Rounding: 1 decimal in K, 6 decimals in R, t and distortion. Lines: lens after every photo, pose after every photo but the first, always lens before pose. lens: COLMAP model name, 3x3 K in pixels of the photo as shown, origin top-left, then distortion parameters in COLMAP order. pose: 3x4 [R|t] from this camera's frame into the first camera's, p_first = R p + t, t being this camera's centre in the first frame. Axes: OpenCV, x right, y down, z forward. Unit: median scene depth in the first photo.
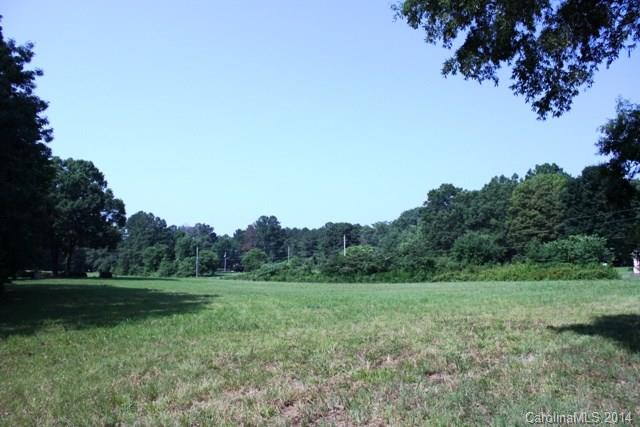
lens RADIAL K [[528.4, 0, 320.9], [0, 528.4, 216.5], [0, 0, 1]] dist [-0.175217, 0.146882]
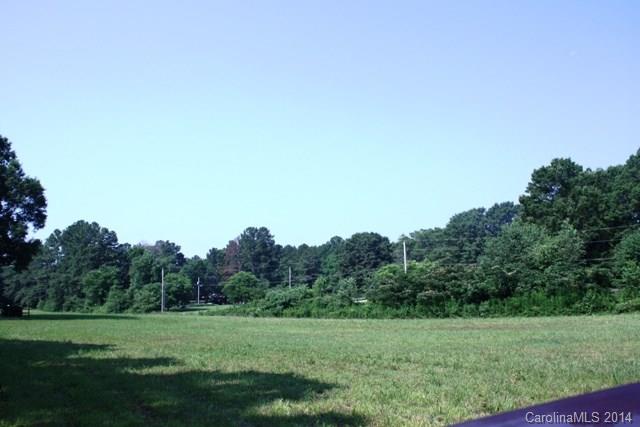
lens RADIAL K [[614.1, 0, 316.8], [0, 614.1, 218.4], [0, 0, 1]] dist [-0.105586, 0.000000]
pose [[0.999508, -0.011793, 0.029074, -0.093866], [0.012764, 0.999359, -0.033436, 0.036398], [-0.028661, 0.033791, 0.999018, 0.319200]]
